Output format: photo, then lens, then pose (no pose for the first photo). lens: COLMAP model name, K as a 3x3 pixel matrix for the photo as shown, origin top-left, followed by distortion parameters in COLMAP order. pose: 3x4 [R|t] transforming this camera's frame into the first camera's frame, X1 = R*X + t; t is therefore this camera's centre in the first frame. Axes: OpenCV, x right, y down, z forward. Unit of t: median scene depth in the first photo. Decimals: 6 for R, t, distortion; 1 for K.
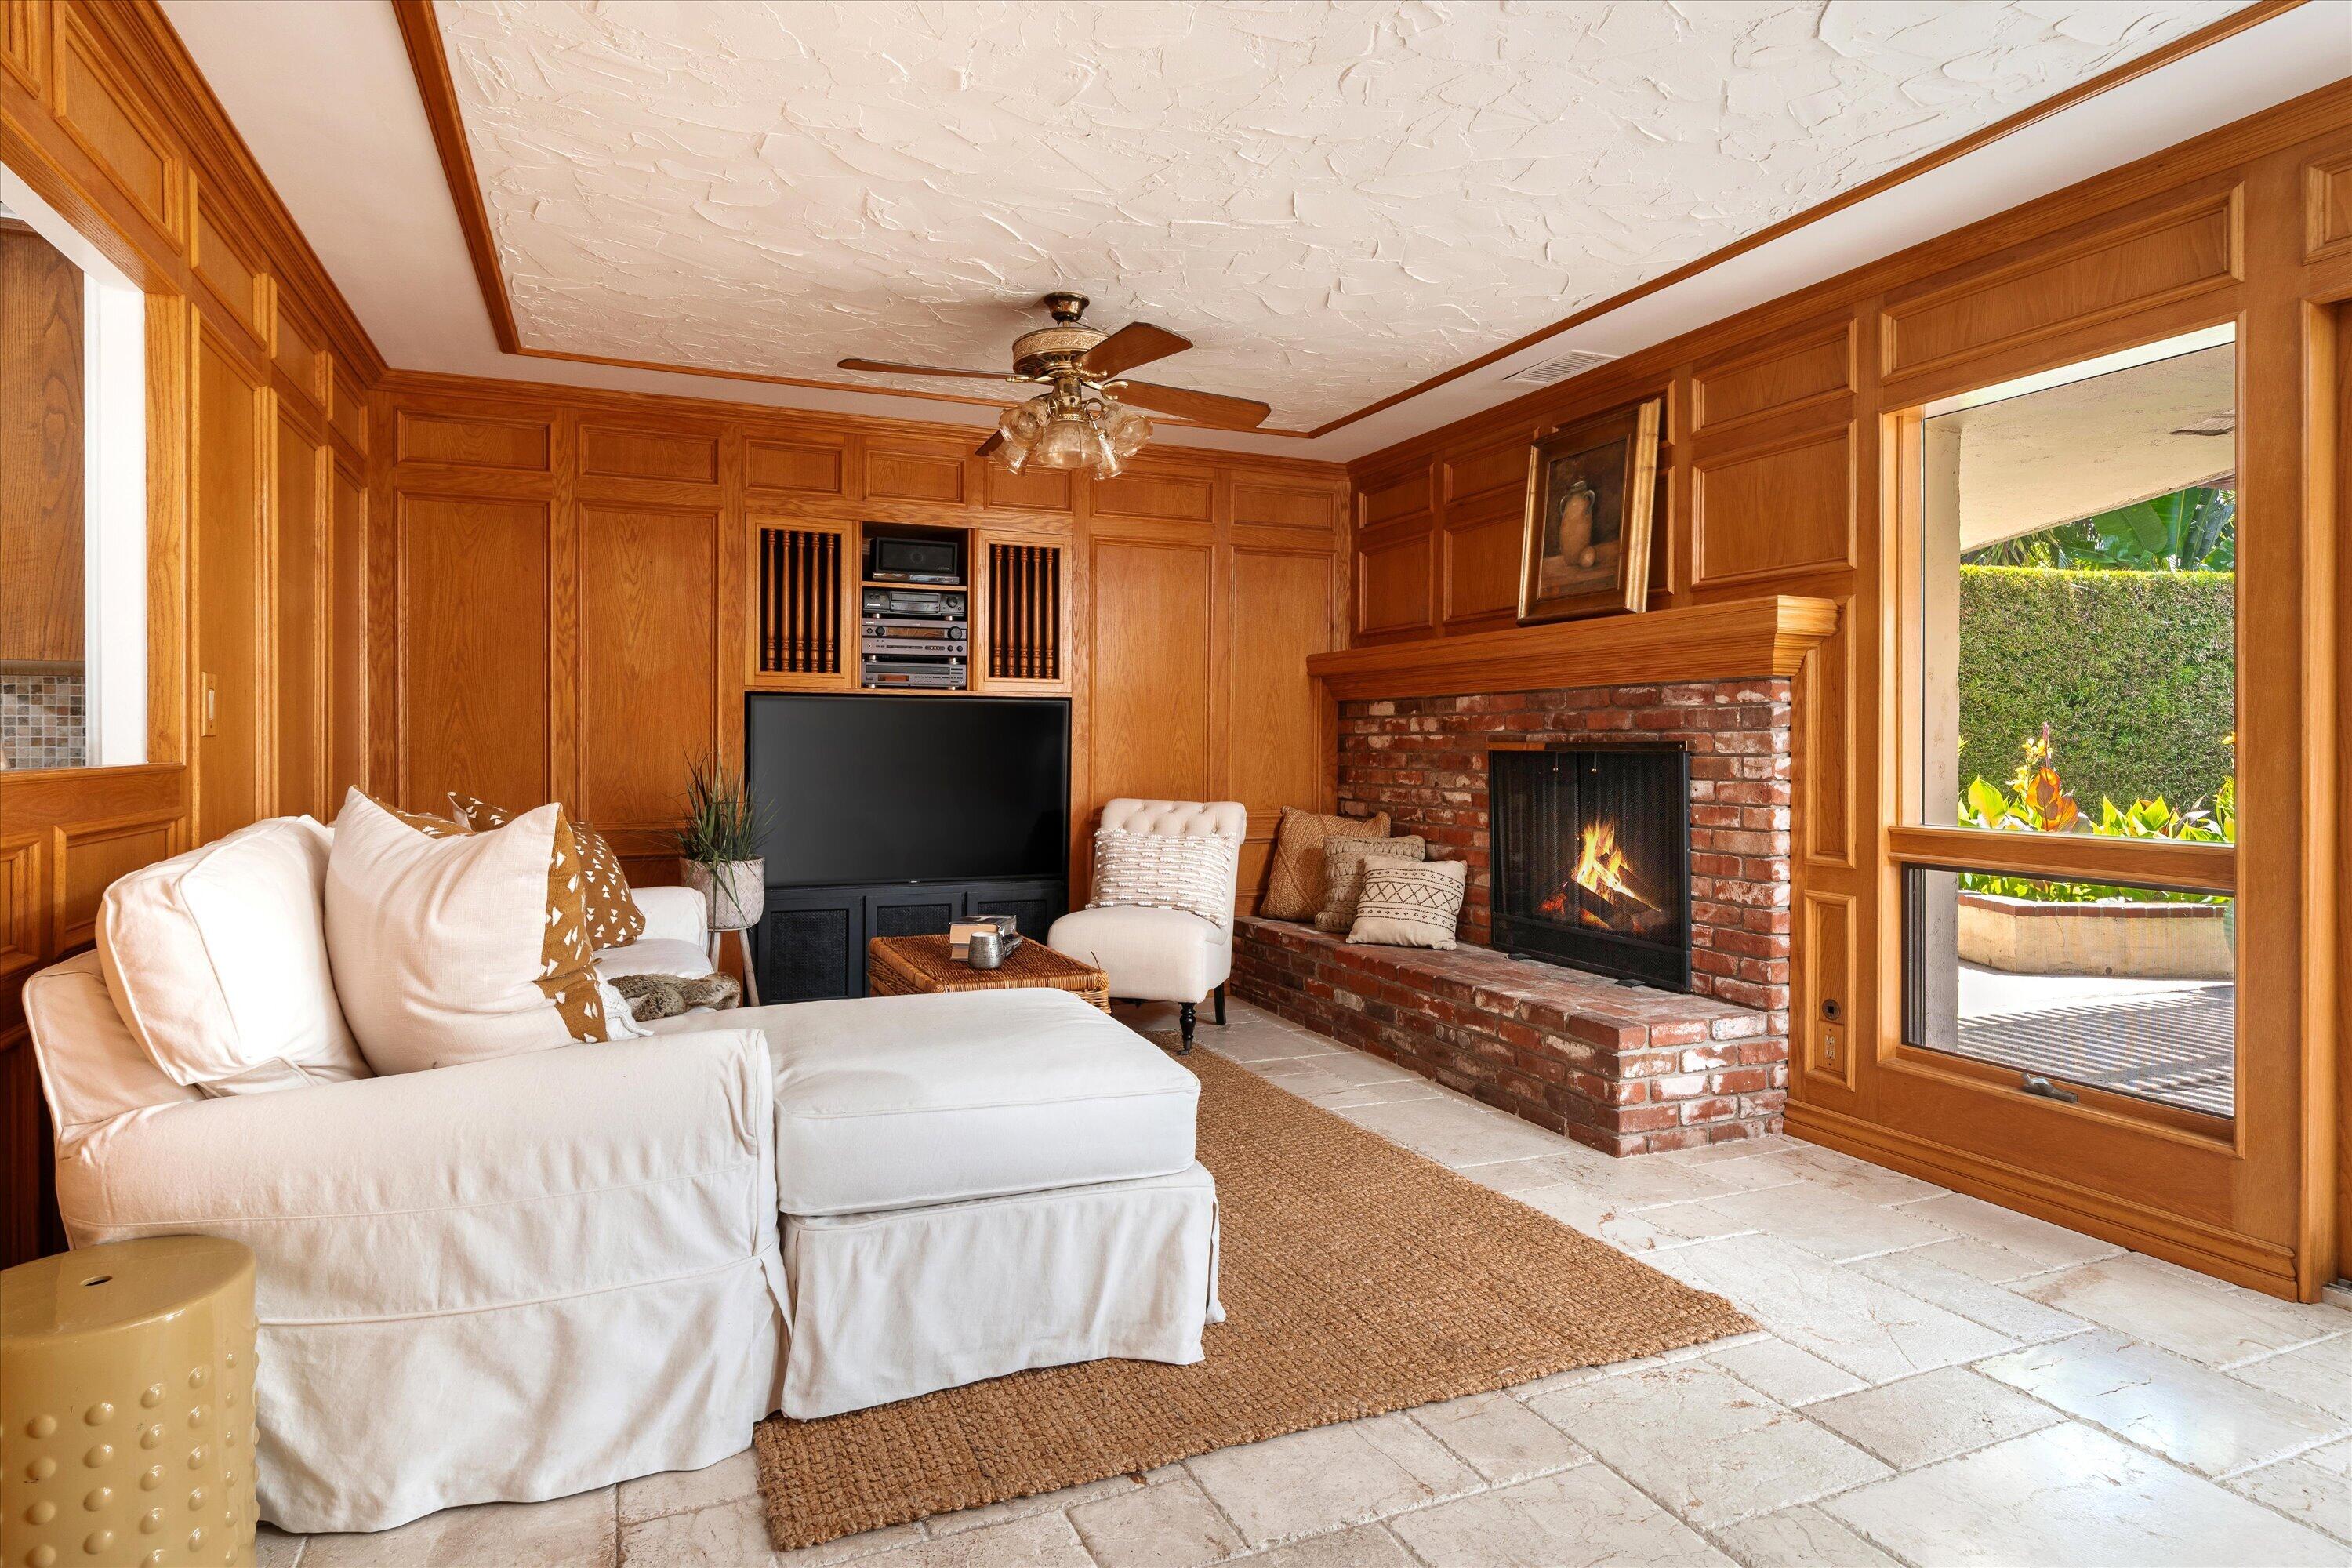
lens RADIAL K [[1298.0, 0, 1176.9], [0, 1298.0, 738.1], [0, 0, 1]] dist [-0.000585, -0.000383]
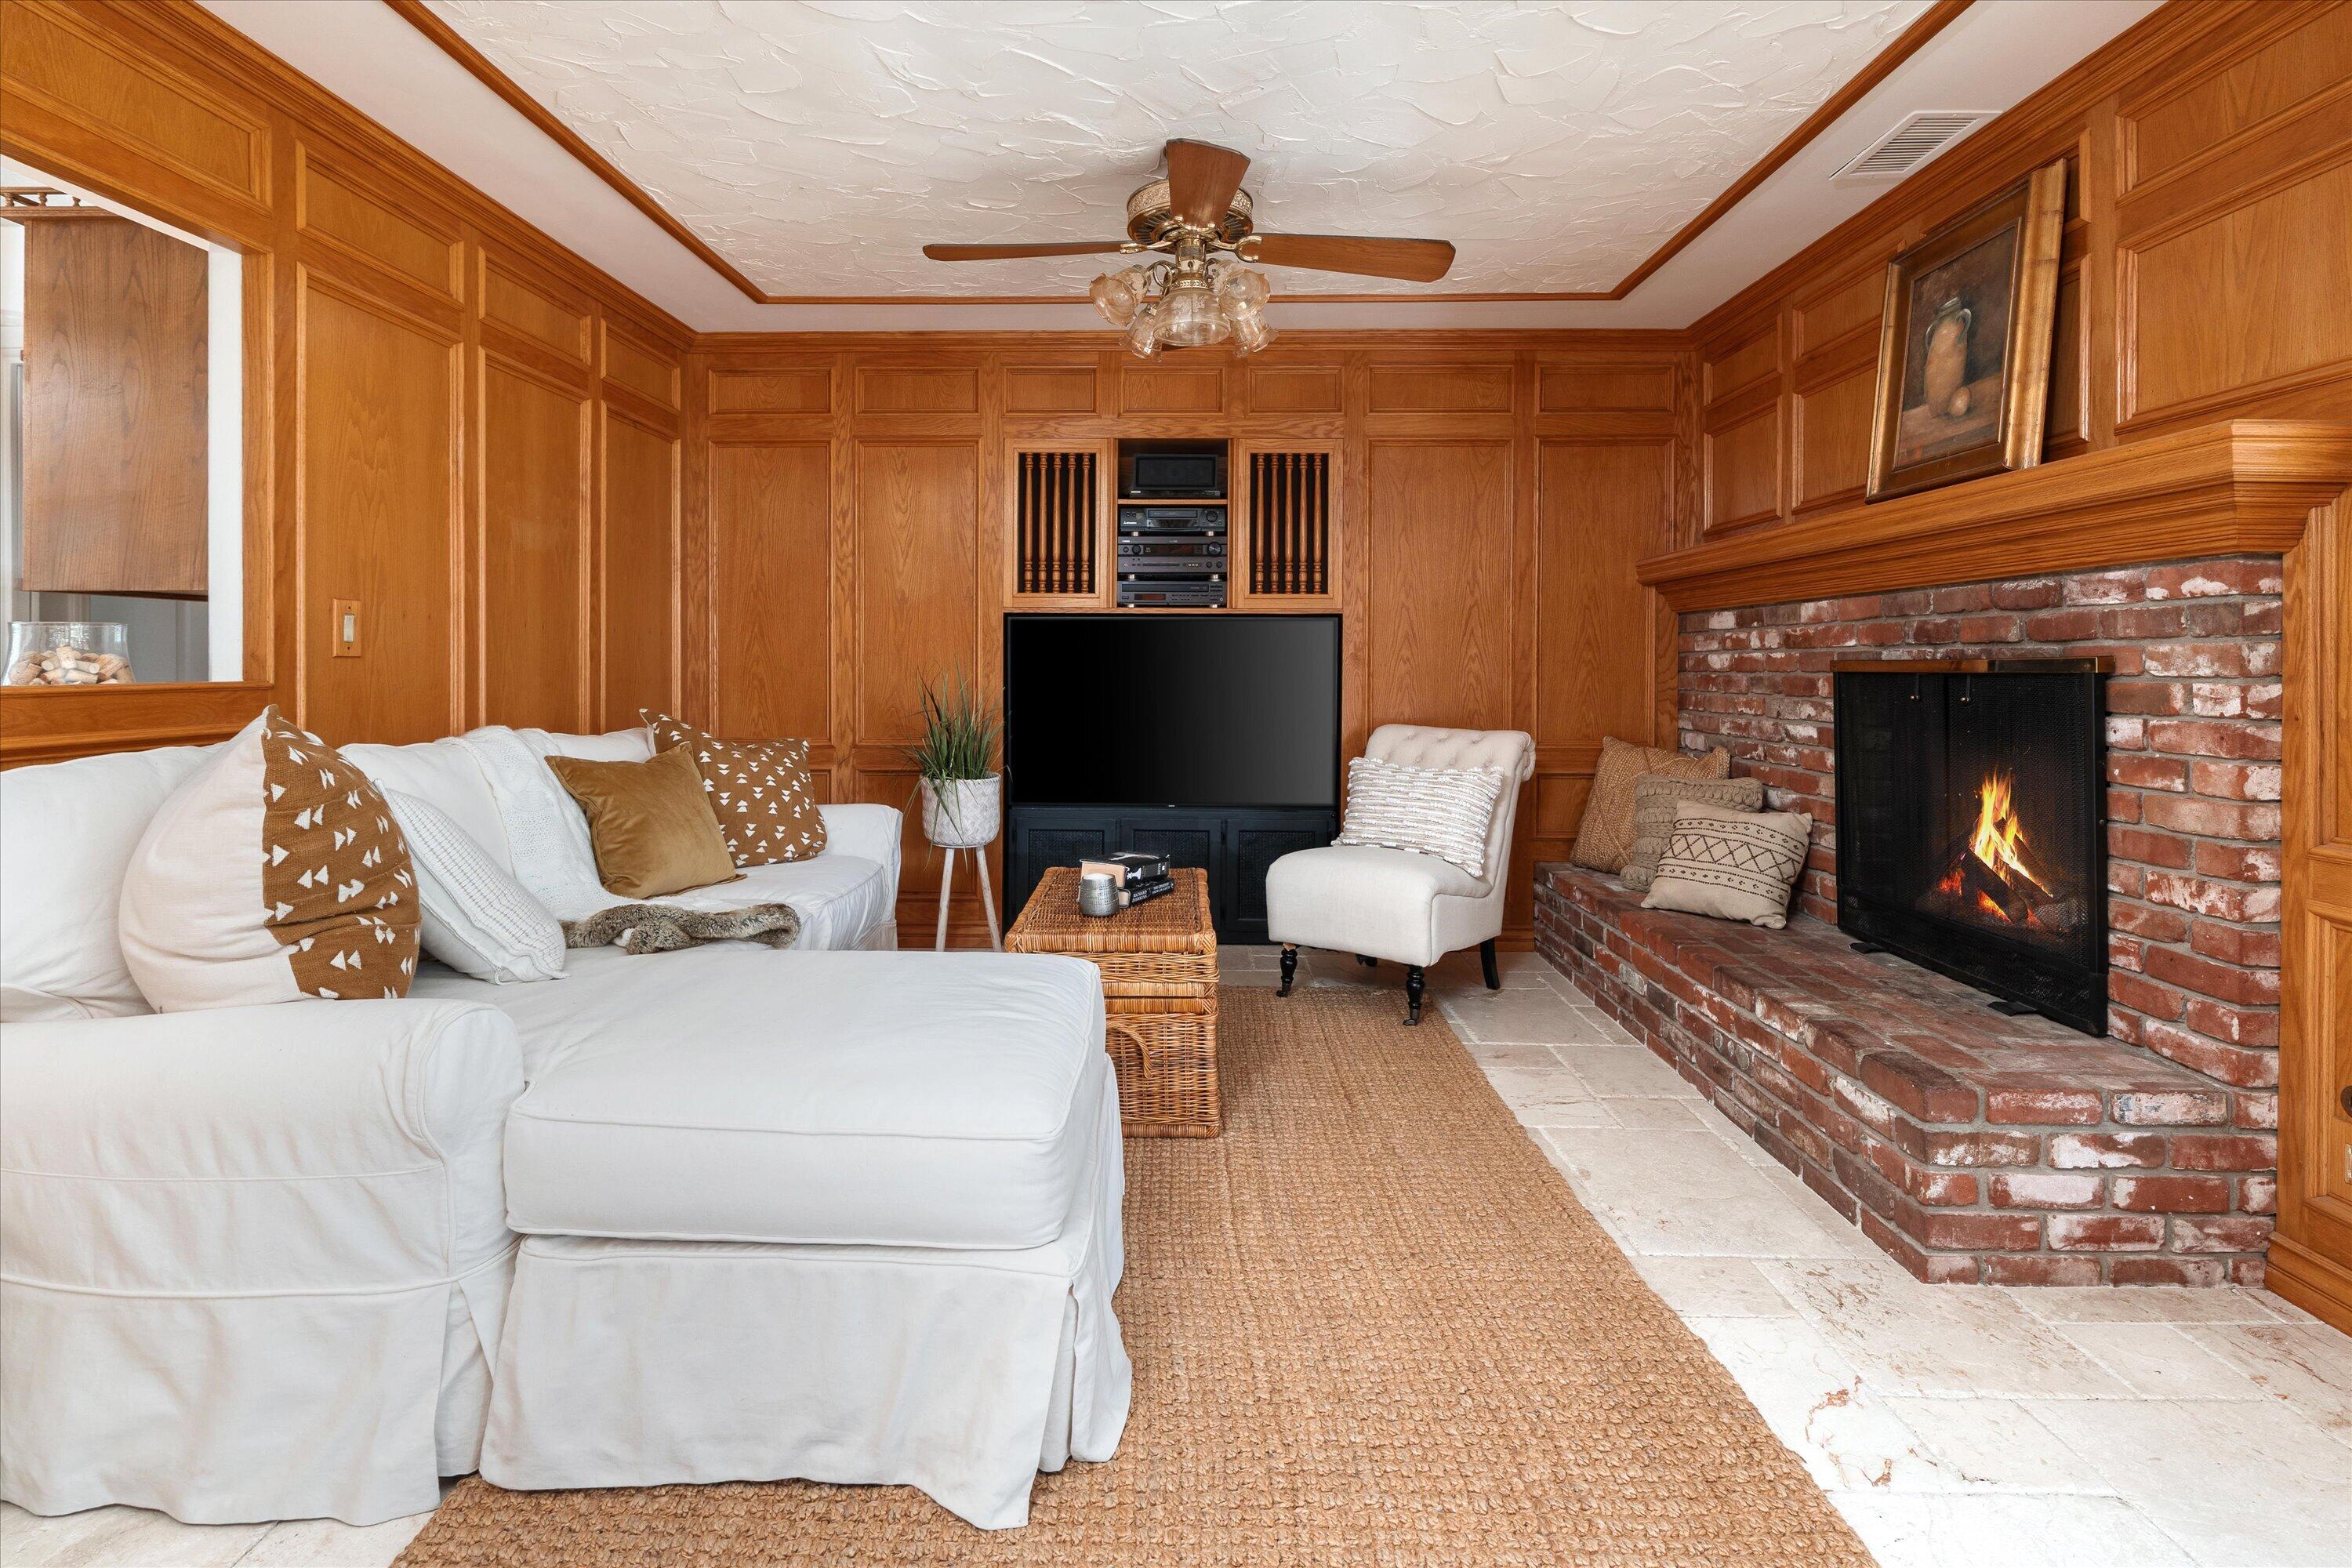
lens RADIAL K [[1173.7, 0, 1174.1], [0, 1173.7, 659.9], [0, 0, 1]] dist [-0.002061, -0.001045]
pose [[0.912261, -0.002844, -0.409600, 0.181301], [0.002640, 0.999996, -0.001065, 0.002571], [0.409601, -0.000109, 0.912265, 0.225943]]
